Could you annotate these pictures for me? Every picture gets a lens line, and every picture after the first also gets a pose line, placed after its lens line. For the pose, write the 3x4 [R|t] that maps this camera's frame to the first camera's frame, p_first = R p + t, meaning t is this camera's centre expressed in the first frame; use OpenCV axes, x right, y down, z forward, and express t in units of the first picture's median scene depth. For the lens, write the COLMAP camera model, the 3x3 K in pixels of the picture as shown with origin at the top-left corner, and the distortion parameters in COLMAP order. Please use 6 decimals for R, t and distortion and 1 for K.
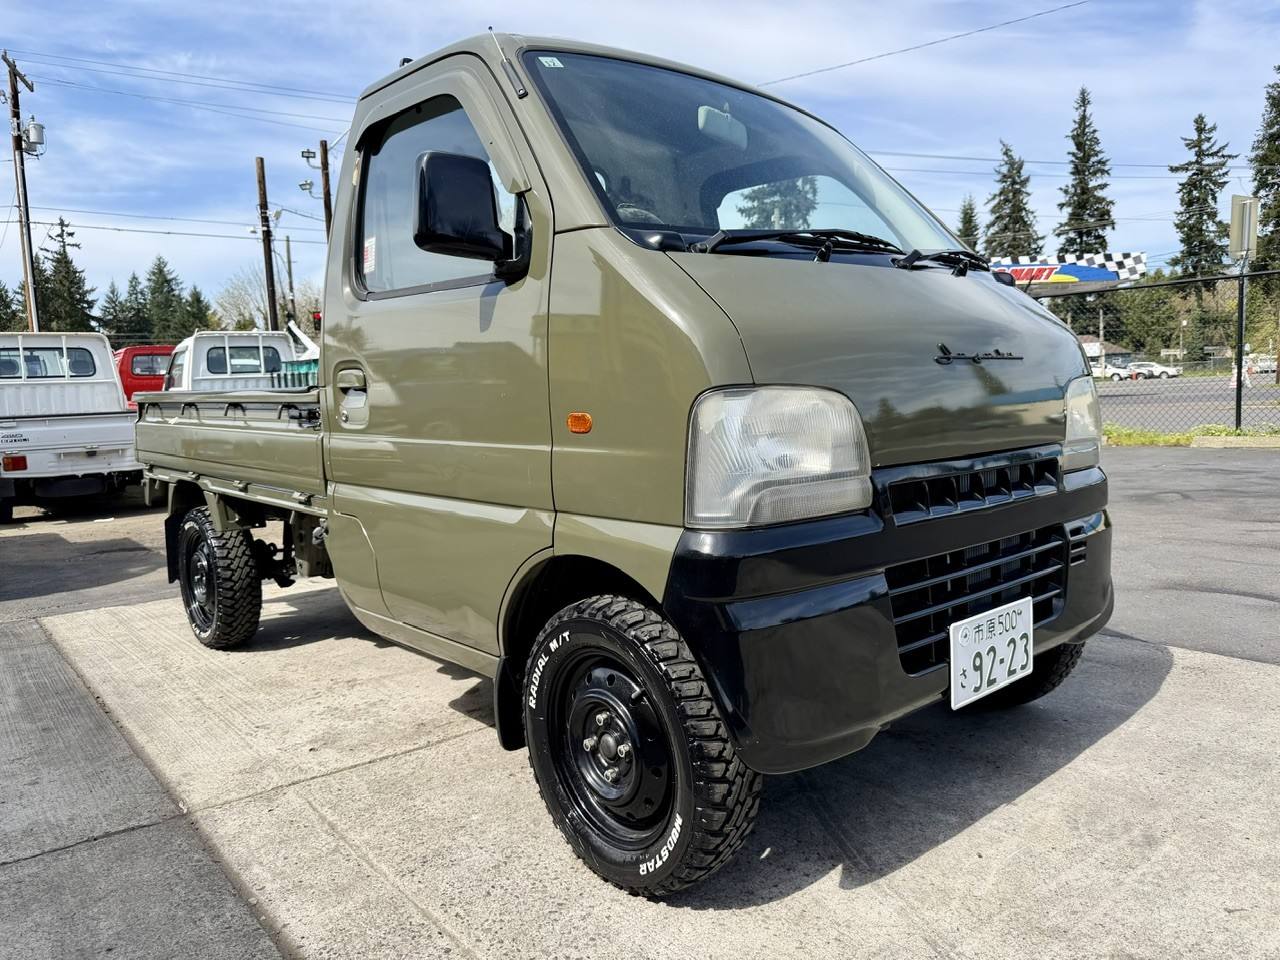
lens RADIAL K [[913.0, 0, 646.2], [0, 913.0, 477.2], [0, 0, 1]] dist [0.001736, -0.012455]
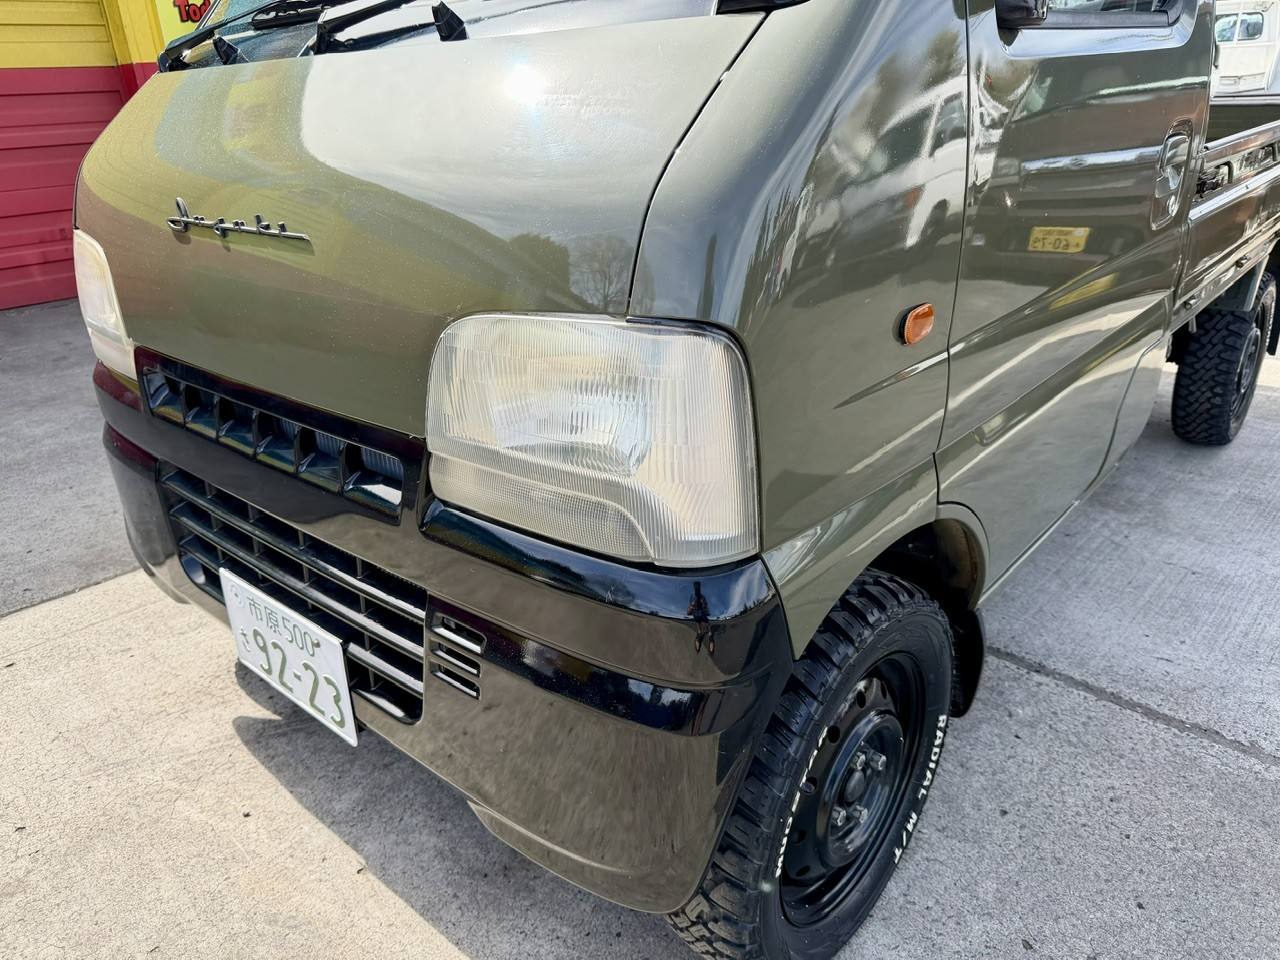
lens RADIAL K [[913.0, 0, 646.2], [0, 913.0, 477.2], [0, 0, 1]] dist [0.001736, -0.012455]
pose [[0.118325, 0.412322, -0.903321, 0.783637], [-0.054122, 0.911038, 0.408755, -0.193301], [0.991499, 0.000524, 0.130114, 0.925744]]
